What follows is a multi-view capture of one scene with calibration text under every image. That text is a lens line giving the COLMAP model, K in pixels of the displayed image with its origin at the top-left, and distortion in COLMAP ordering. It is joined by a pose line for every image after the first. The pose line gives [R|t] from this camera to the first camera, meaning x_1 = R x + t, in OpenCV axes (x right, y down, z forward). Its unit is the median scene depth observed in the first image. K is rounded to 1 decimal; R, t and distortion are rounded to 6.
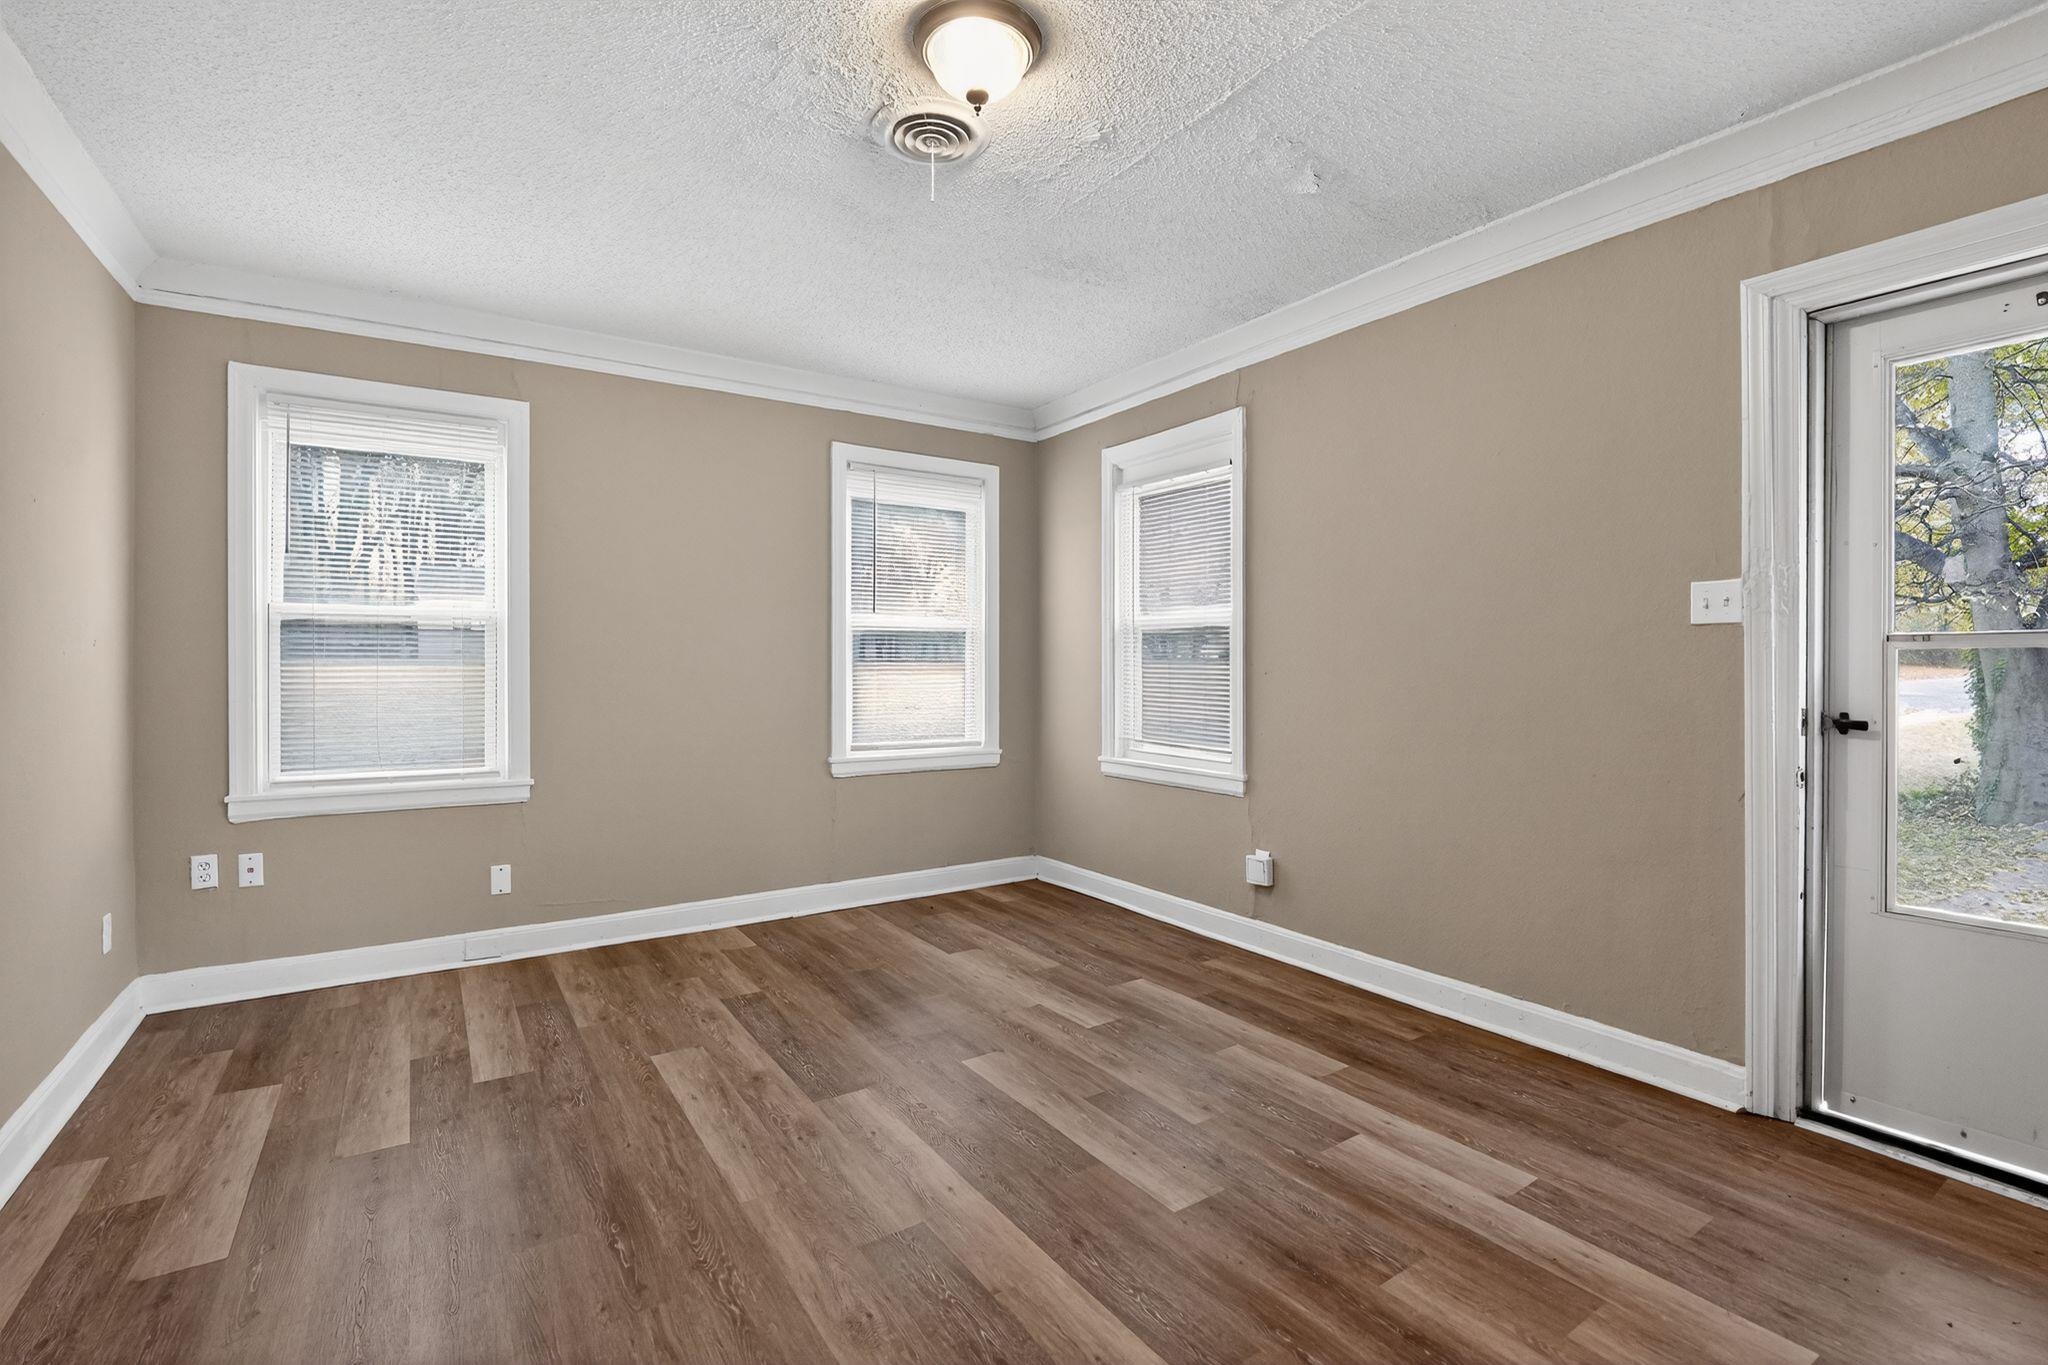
lens RADIAL K [[926.9, 0, 1026.2], [0, 926.9, 669.9], [0, 0, 1]] dist [-0.015802, -0.000118]
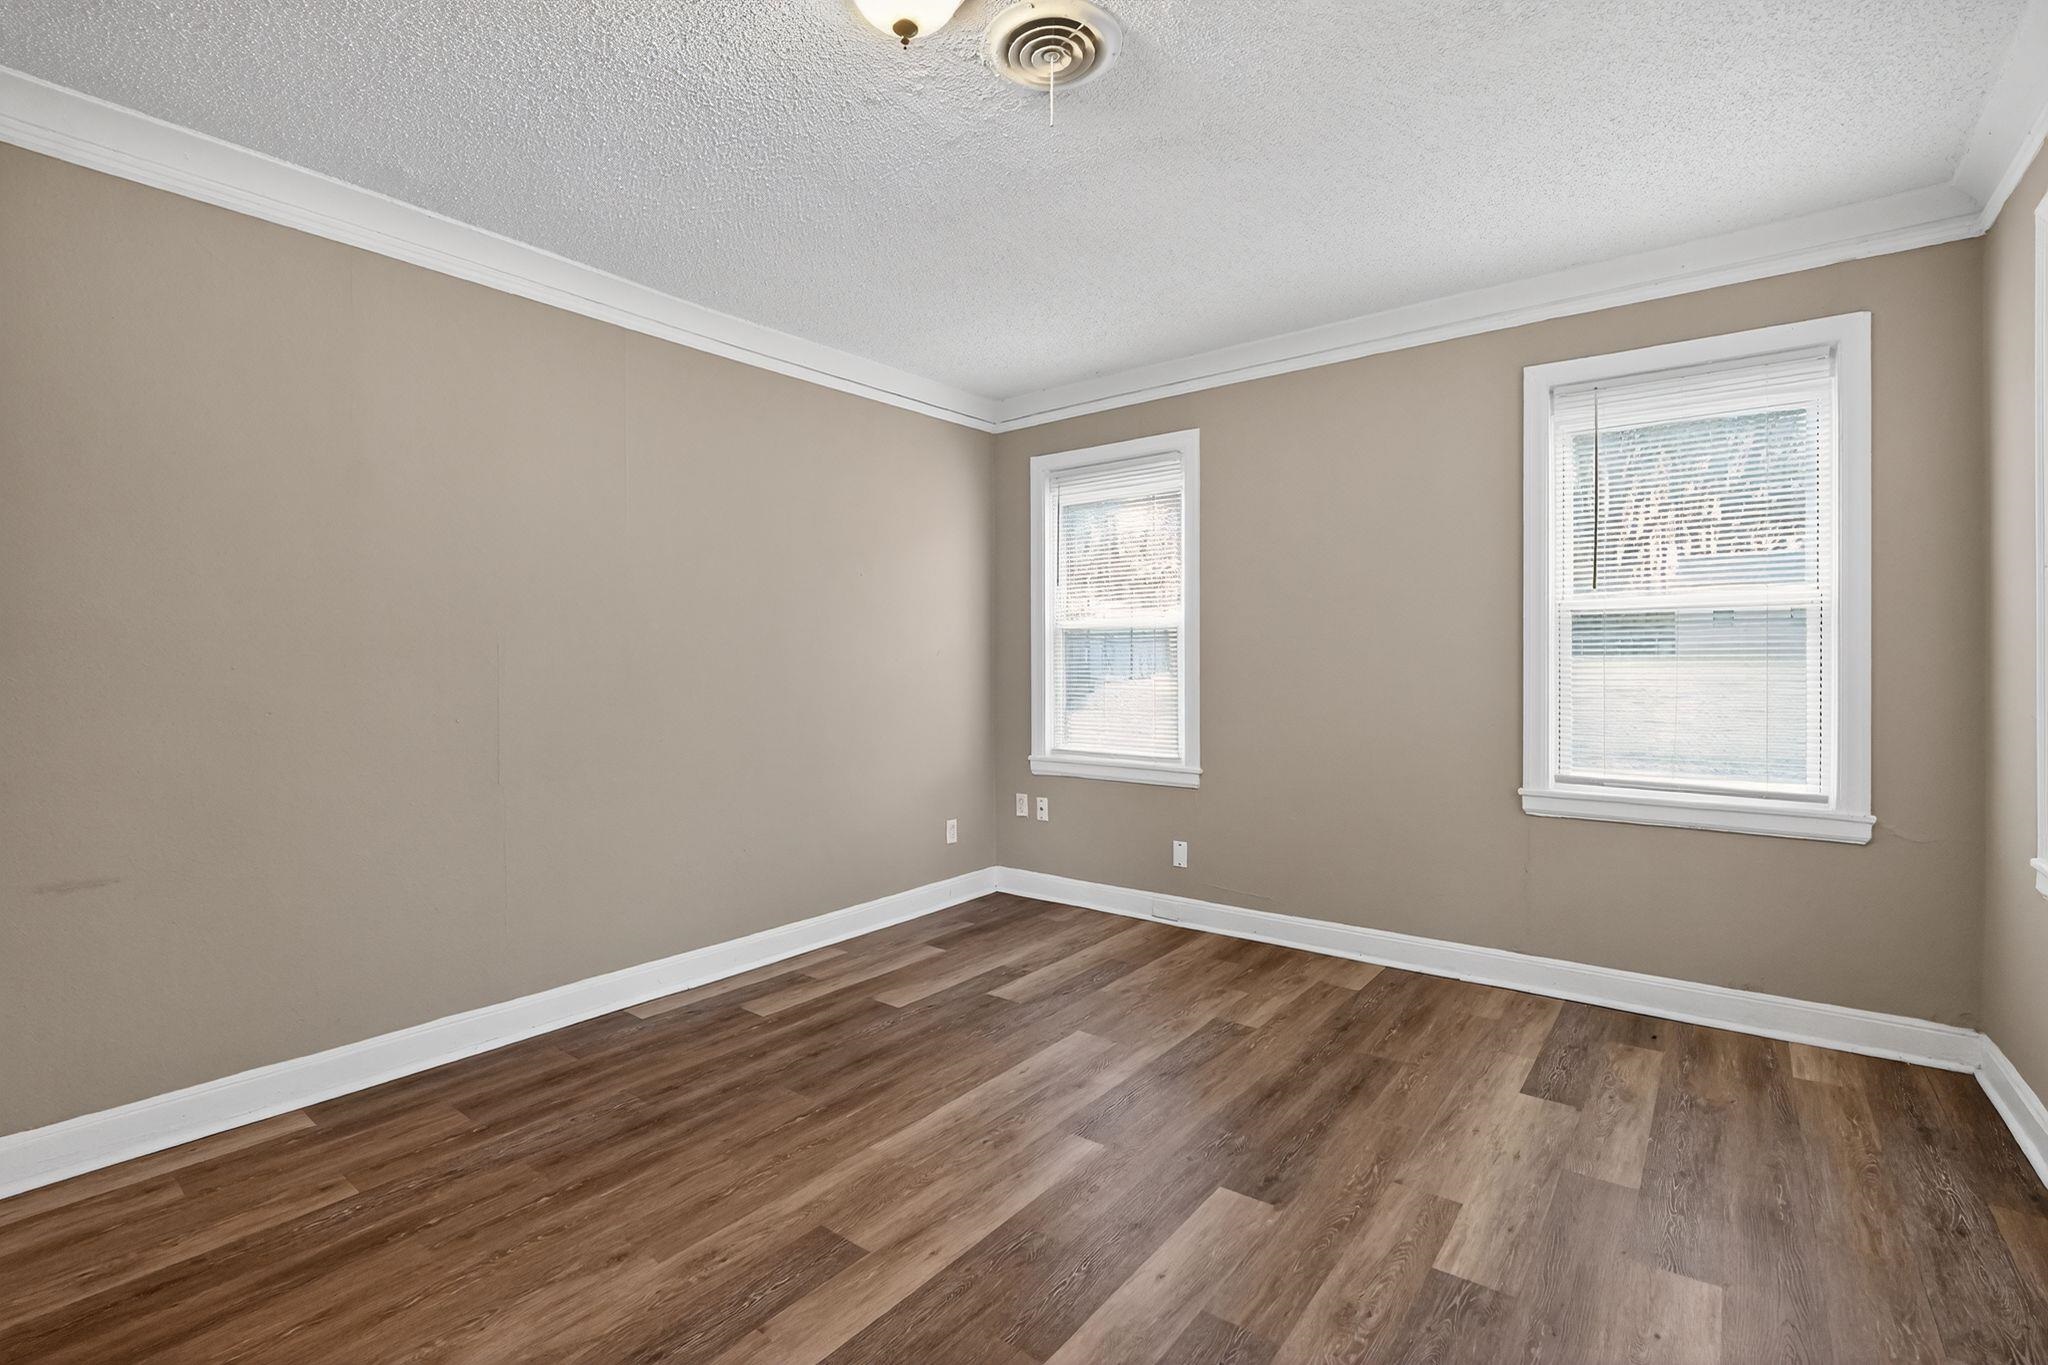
lens RADIAL K [[923.6, 0, 1017.5], [0, 923.6, 665.1], [0, 0, 1]] dist [-0.016372, 0.000166]
pose [[0.311200, 0.000401, -0.950344, 0.510963], [-0.000783, 1.000000, 0.000166, -0.006520], [0.950344, 0.000693, 0.311201, 0.514949]]
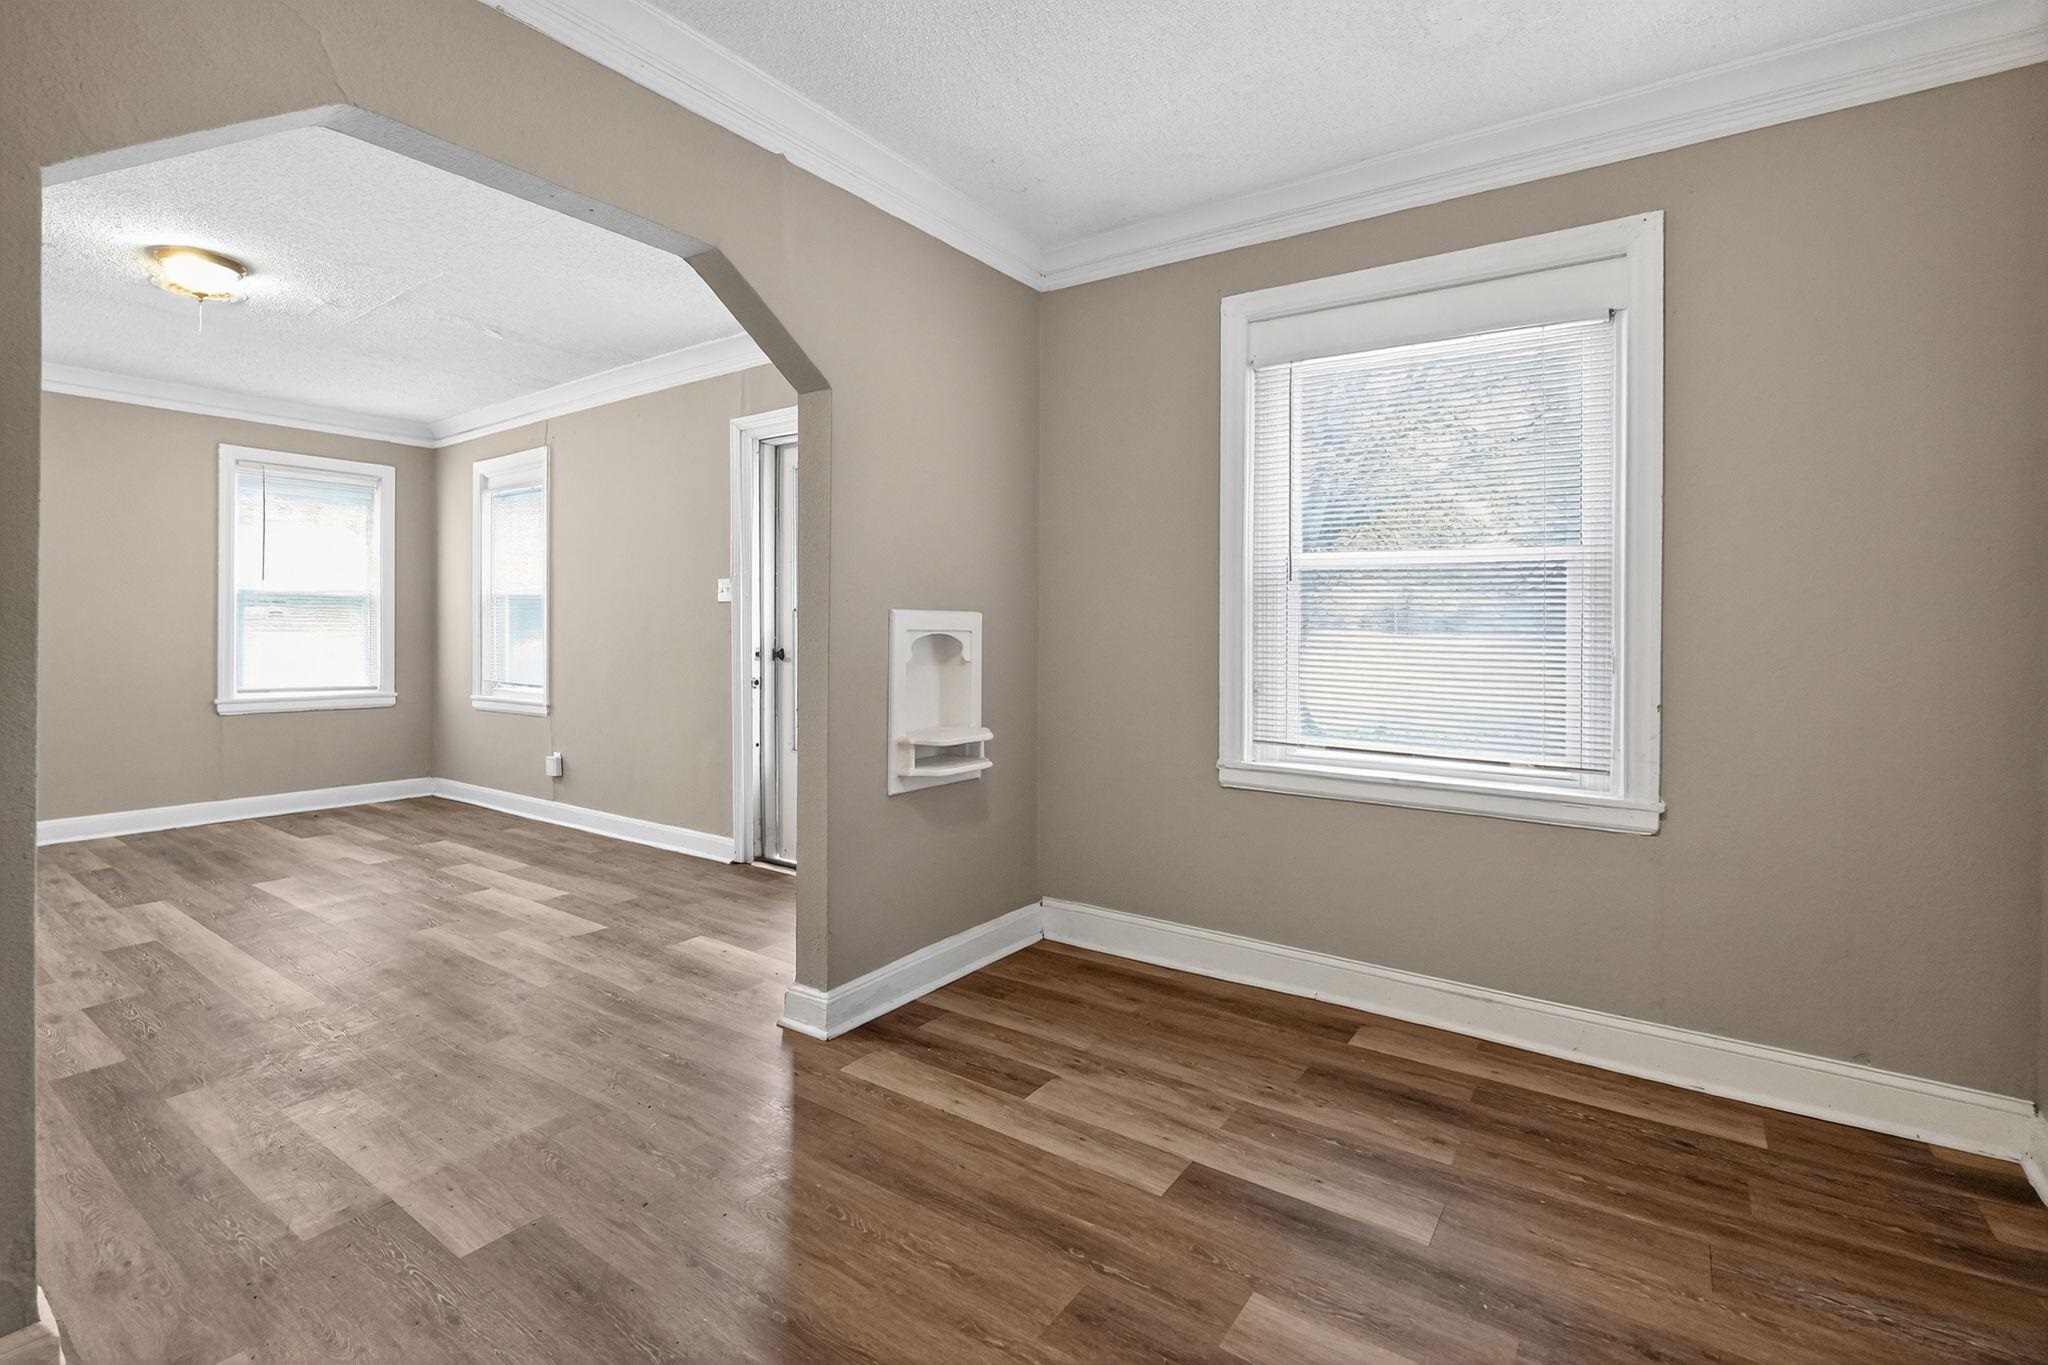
lens RADIAL K [[935.4, 0, 1018.7], [0, 935.4, 636.4], [0, 0, 1]] dist [-0.015038, 0.000228]
pose [[0.934419, 0.001689, 0.356172, 0.479770], [-0.001430, 0.999998, -0.000991, 0.015552], [-0.356173, 0.000416, 0.934420, -0.732503]]
